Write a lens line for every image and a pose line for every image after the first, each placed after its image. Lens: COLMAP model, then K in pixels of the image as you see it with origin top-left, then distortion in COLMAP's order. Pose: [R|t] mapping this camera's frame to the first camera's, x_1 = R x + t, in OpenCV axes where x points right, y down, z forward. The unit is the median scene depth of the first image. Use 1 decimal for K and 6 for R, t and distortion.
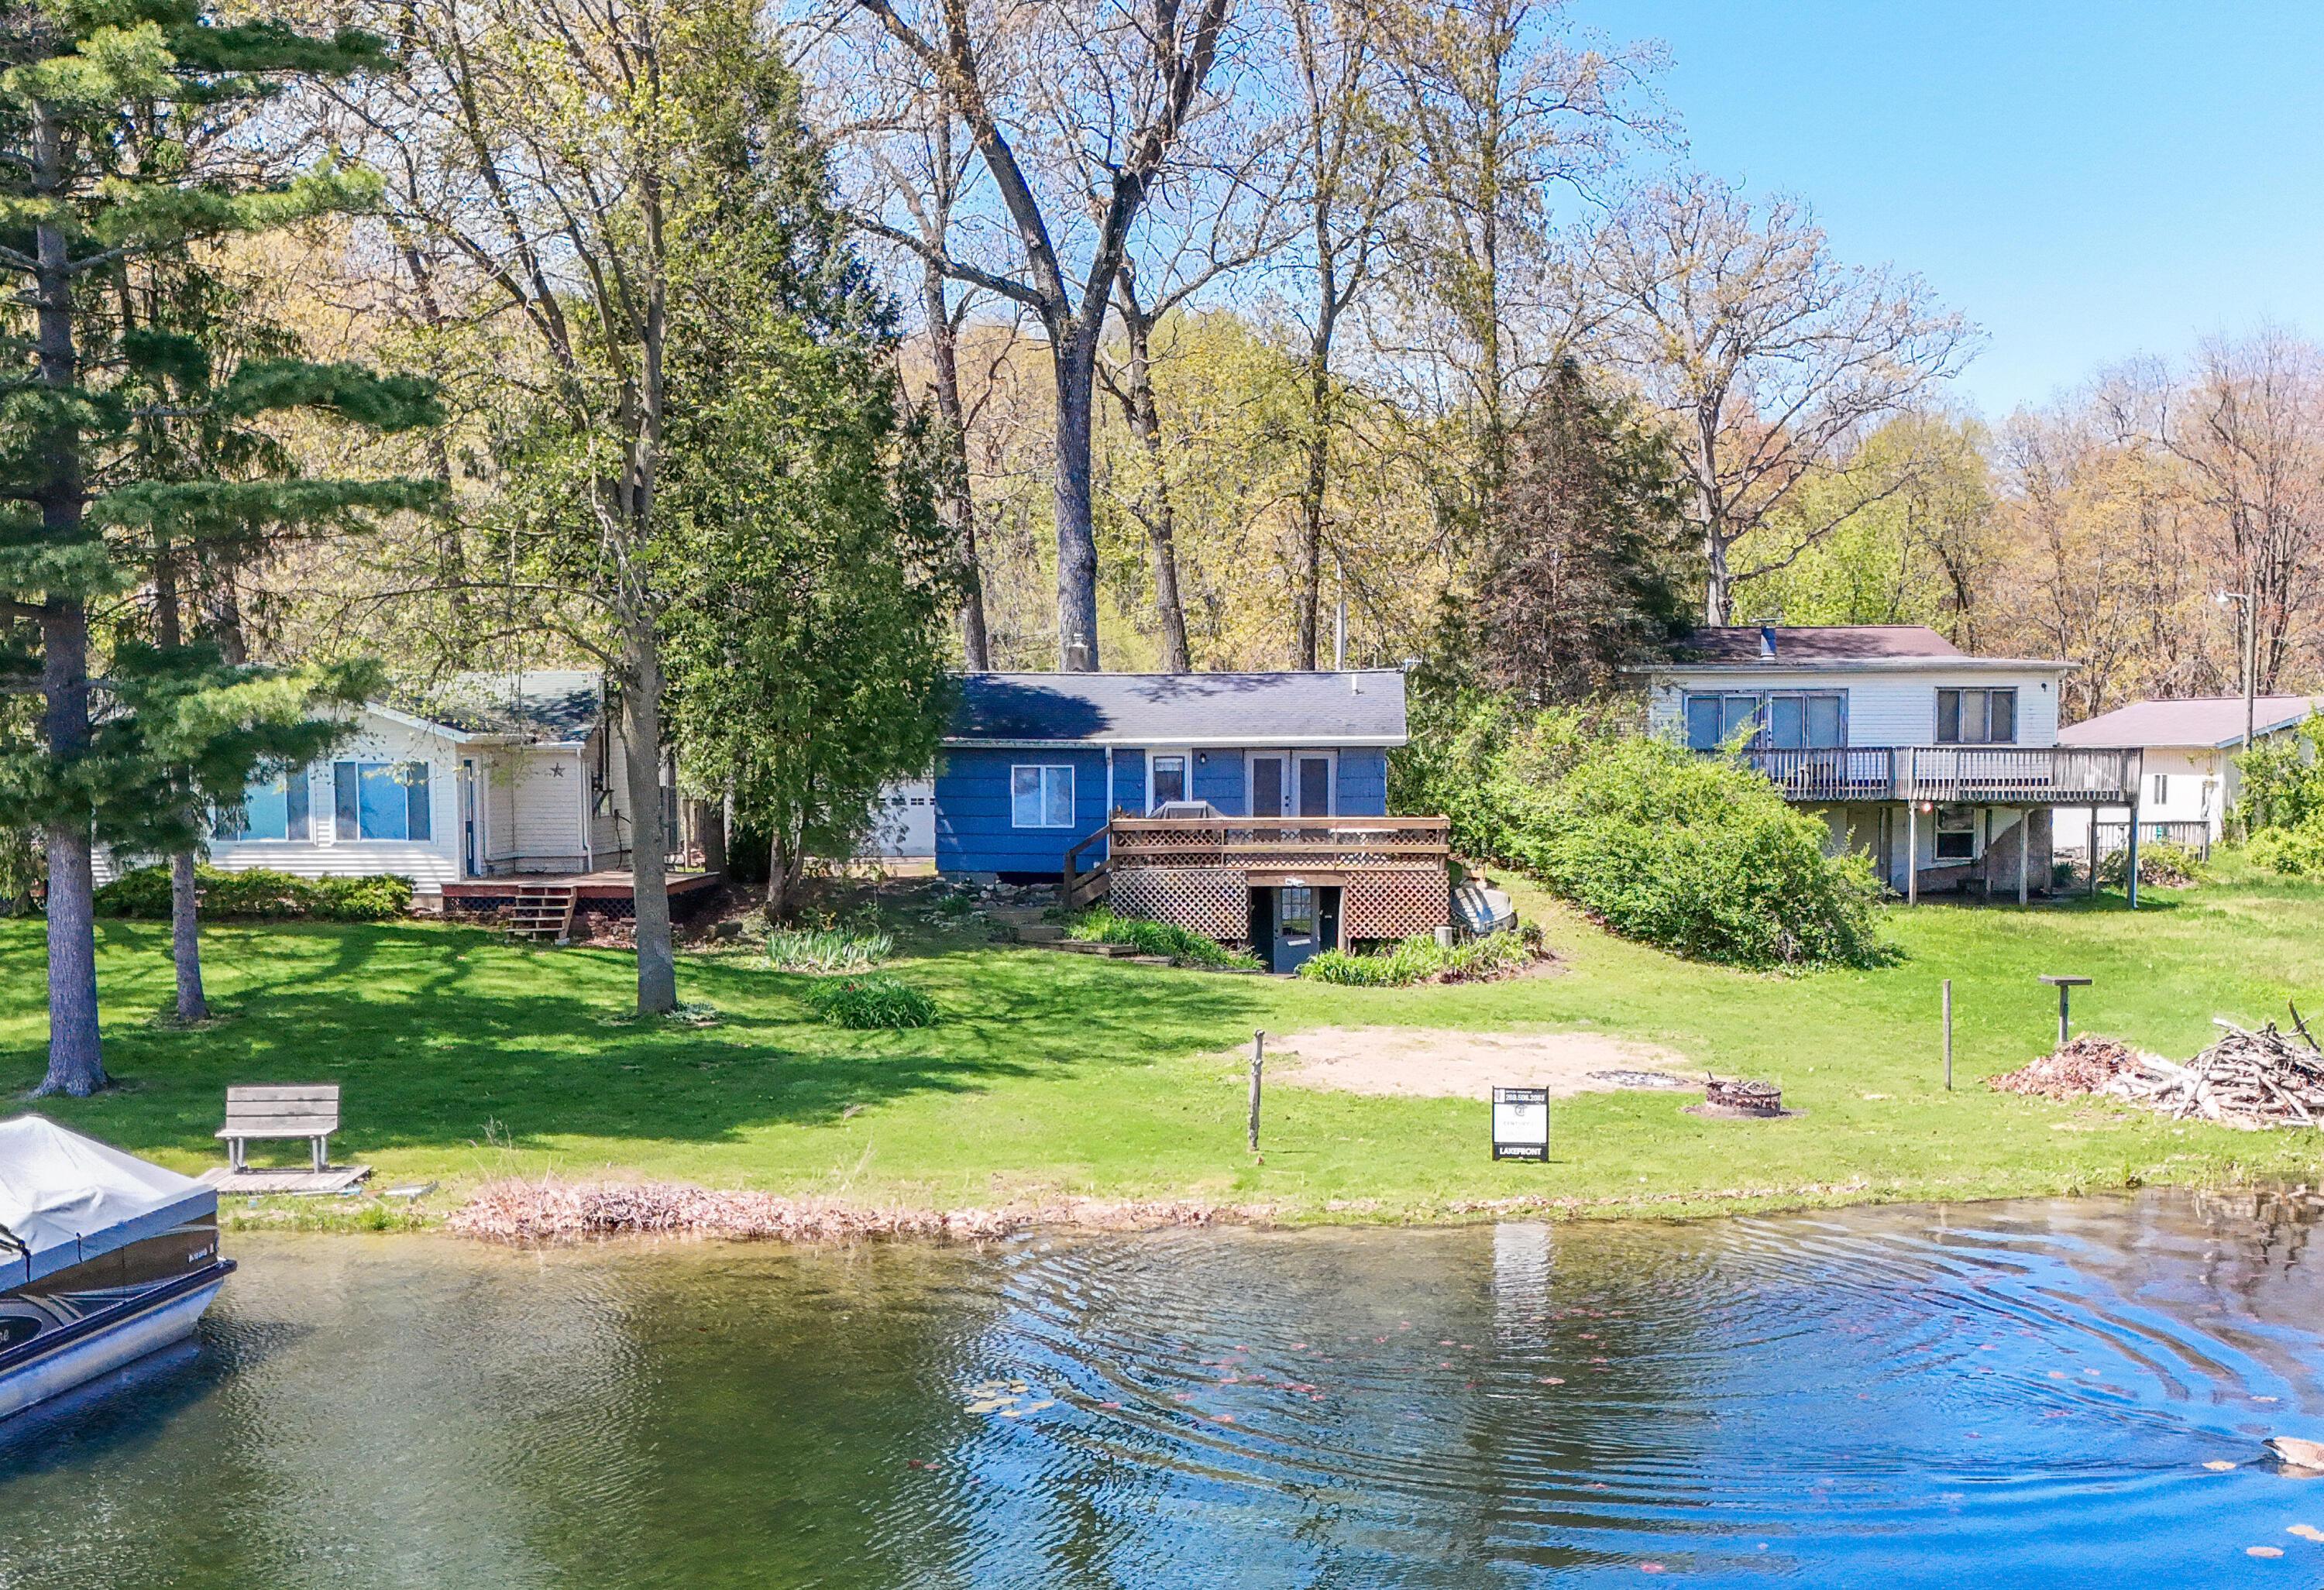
lens RADIAL K [[3109.5, 0, 1210.2], [0, 3109.5, 993.1], [0, 0, 1]] dist [0.086683, -0.143280]
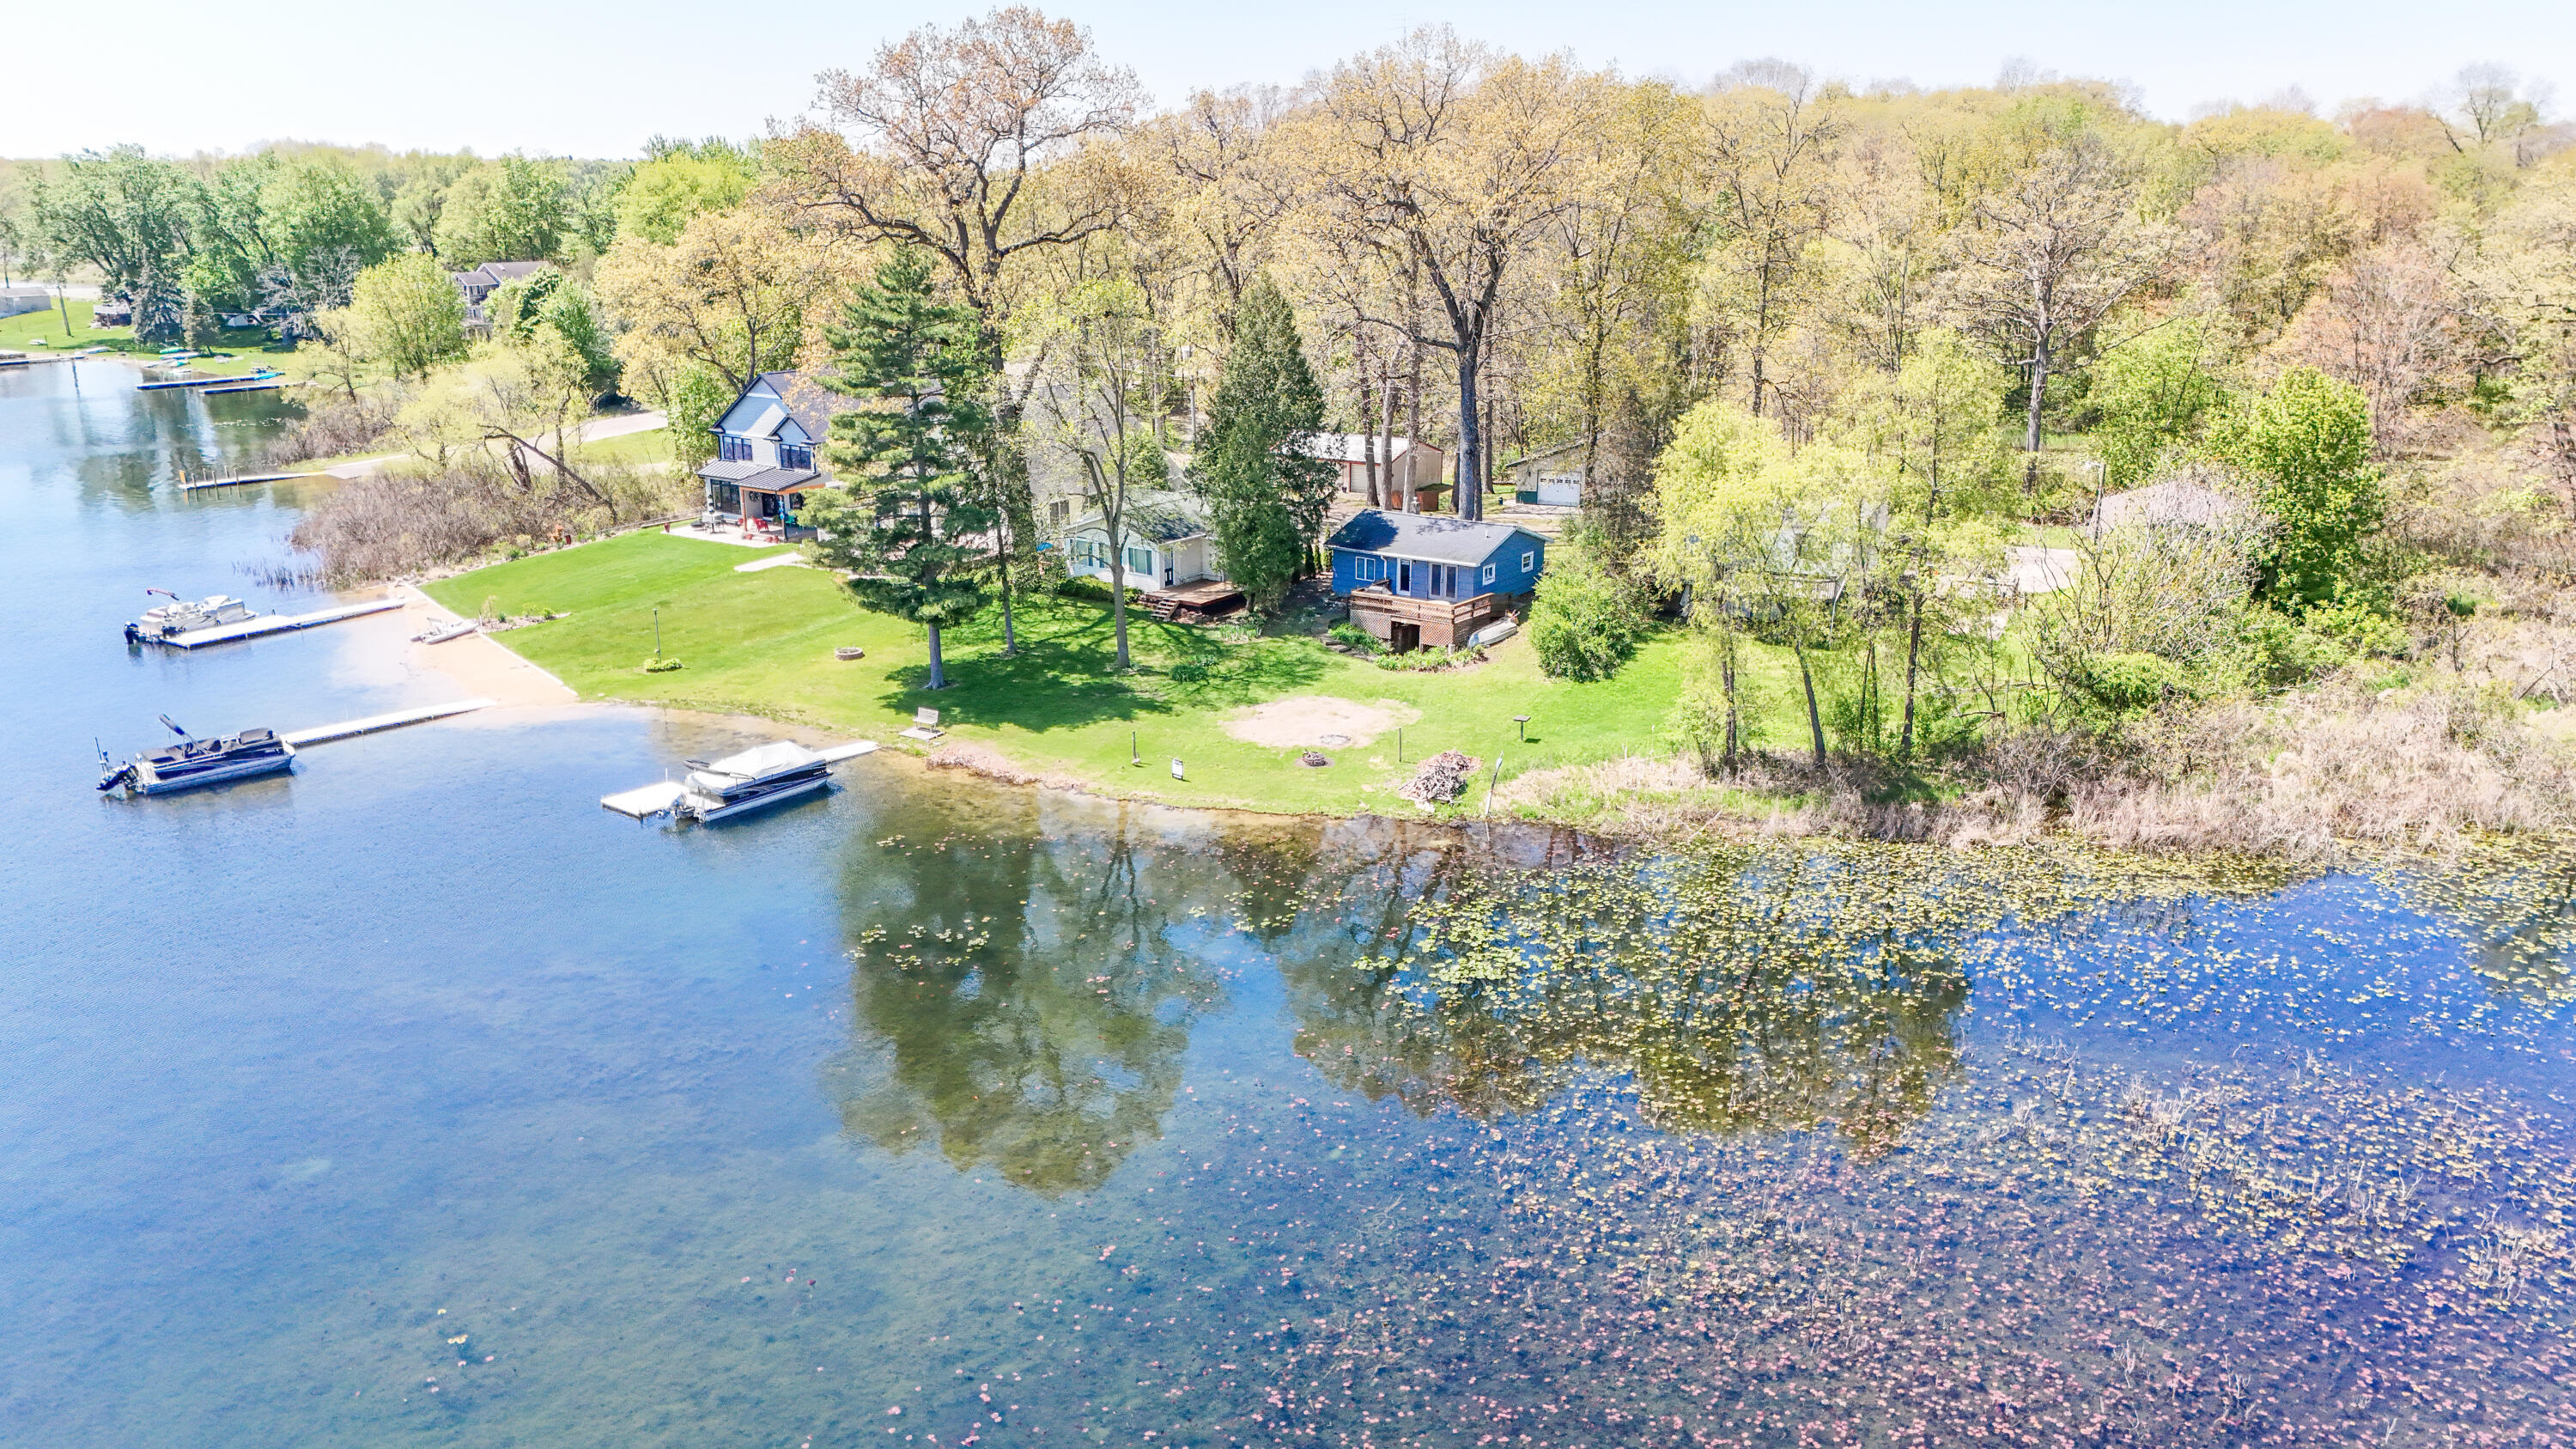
lens RADIAL K [[1882.3, 0, 1293.4], [0, 1882.3, 726.5], [0, 0, 1]] dist [0.091424, -0.087429]
pose [[0.836426, 0.153937, -0.526019, 0.839236], [-0.045174, 0.975844, 0.213745, -0.297721], [0.546216, -0.155020, 0.823175, -0.453549]]
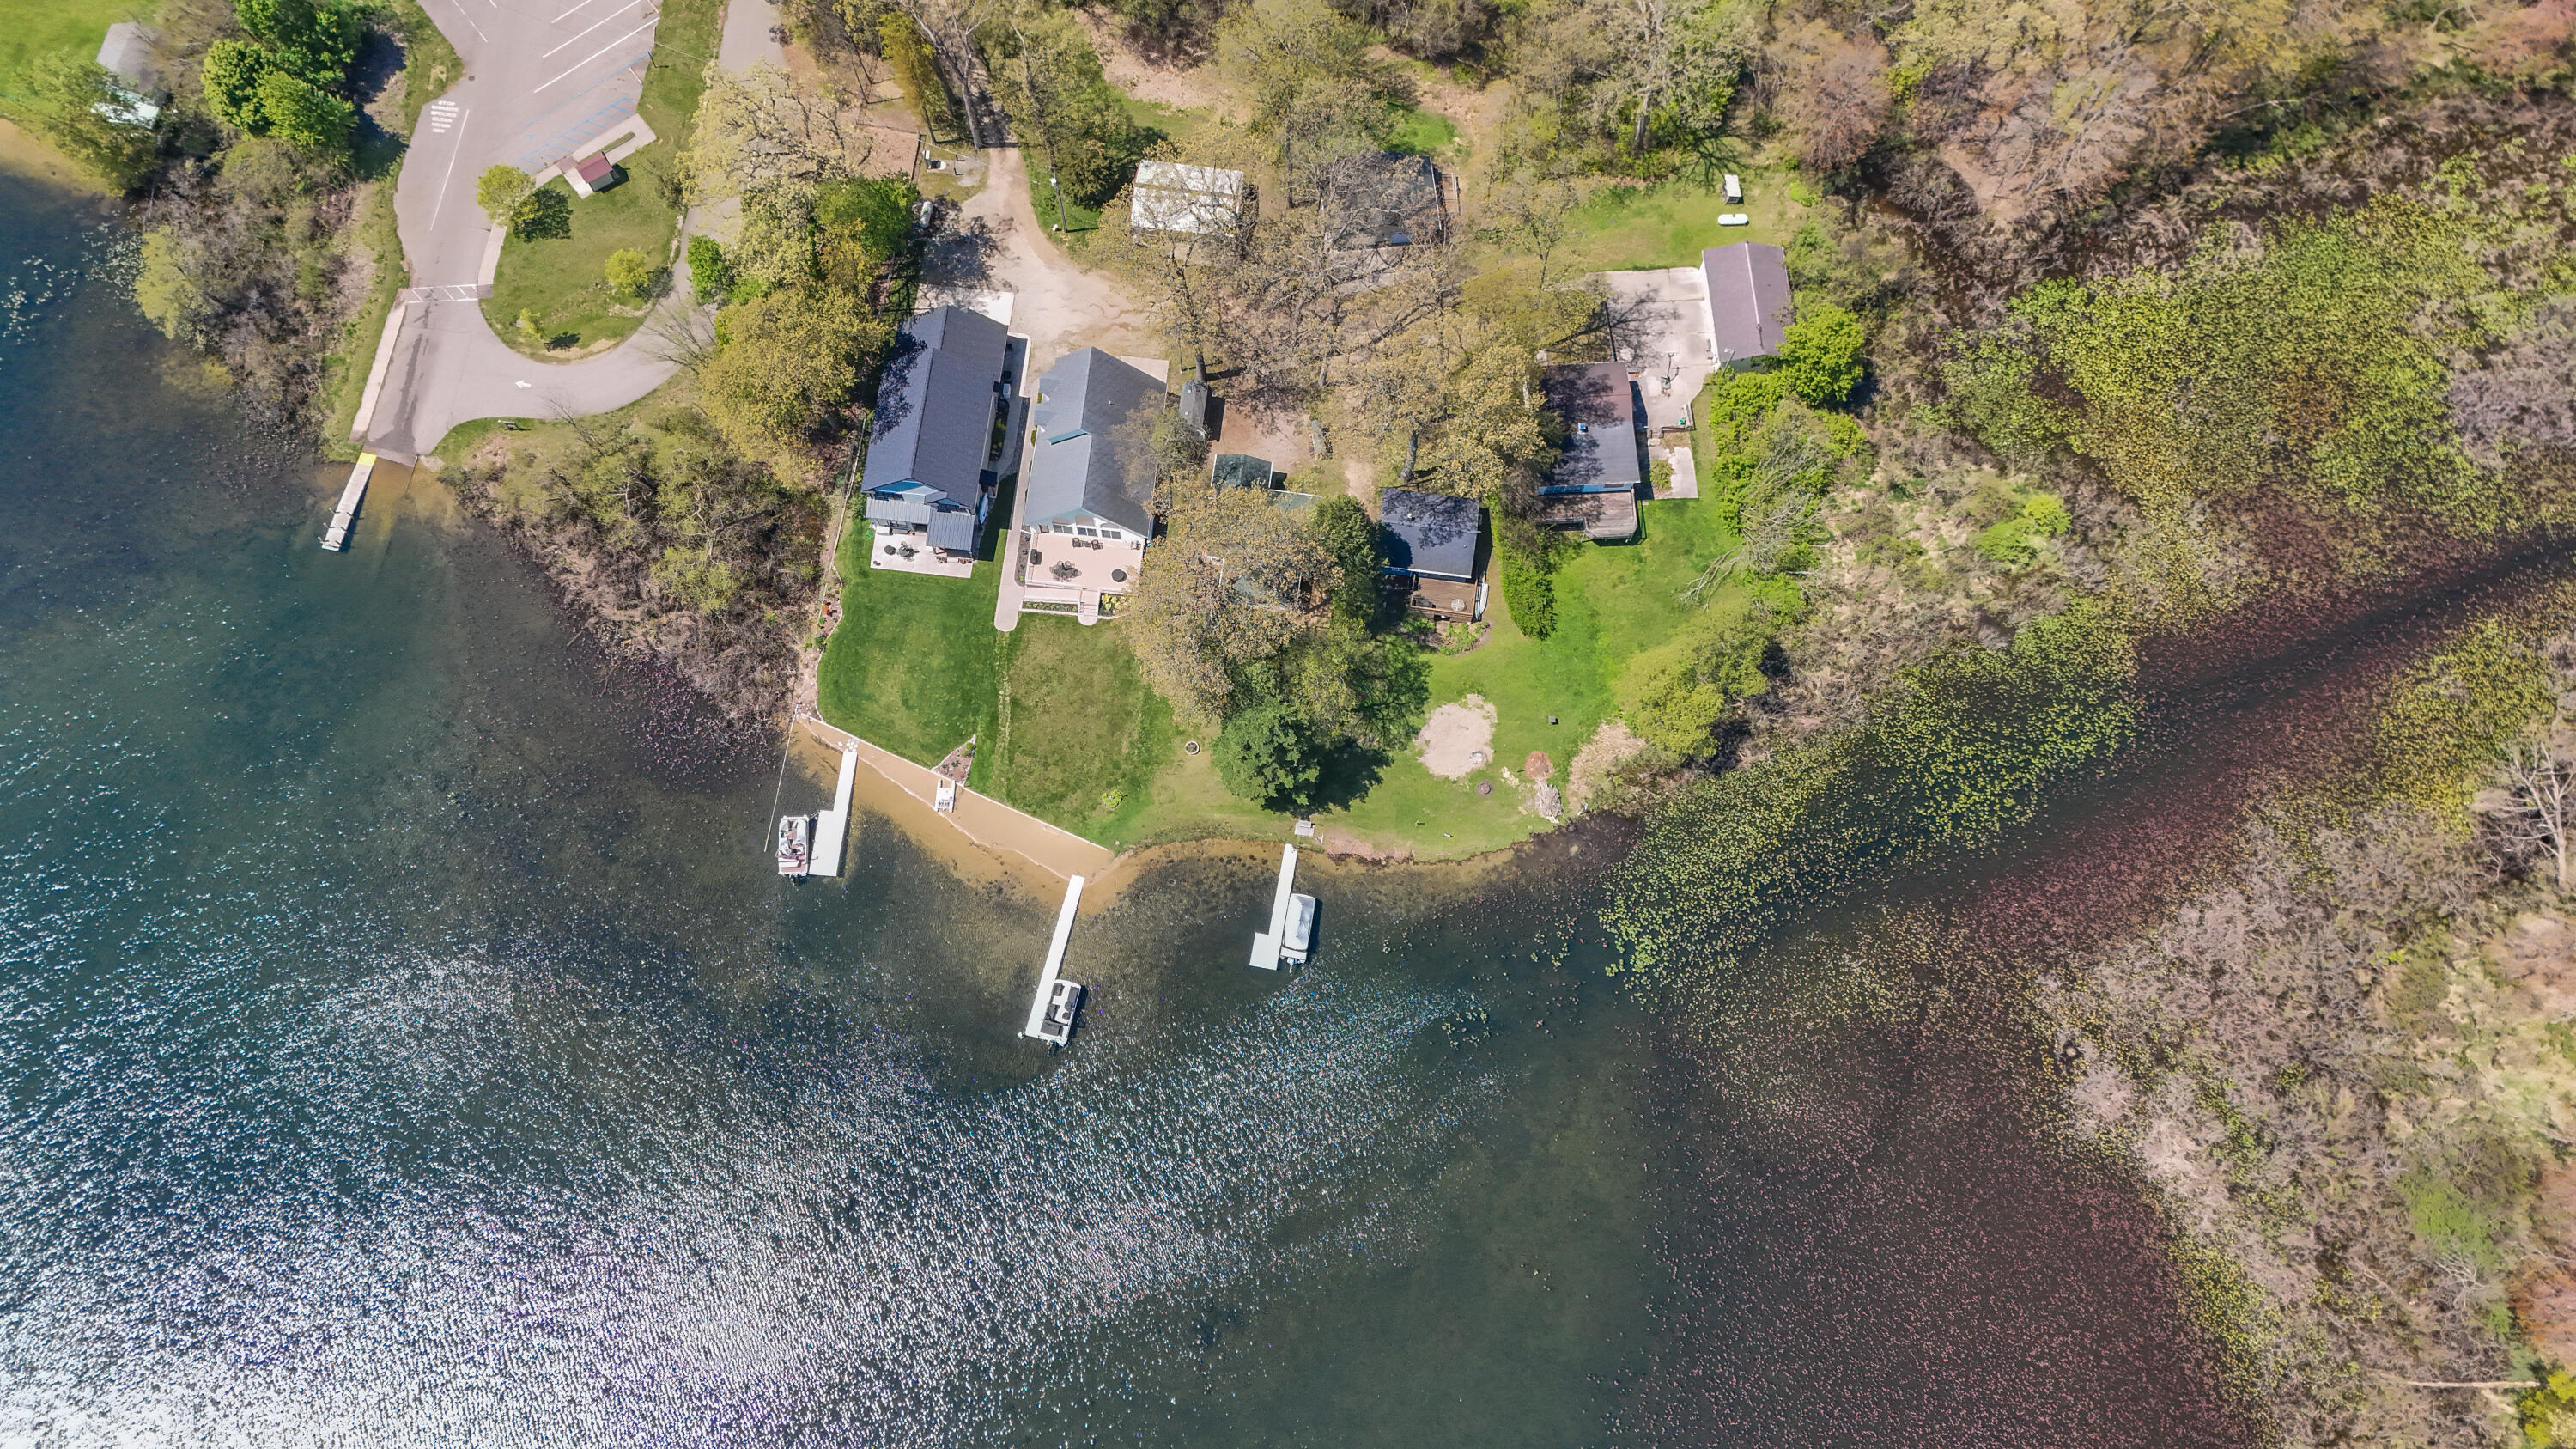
lens RADIAL K [[1857.5, 0, 1275.1], [0, 1857.5, 728.8], [0, 0, 1]] dist [0.104114, -0.095059]
pose [[0.995744, 0.091798, -0.008131, -0.218590], [-0.029097, 0.396876, 0.917411, -2.907577], [0.087444, -0.913270, 0.397858, -0.494979]]
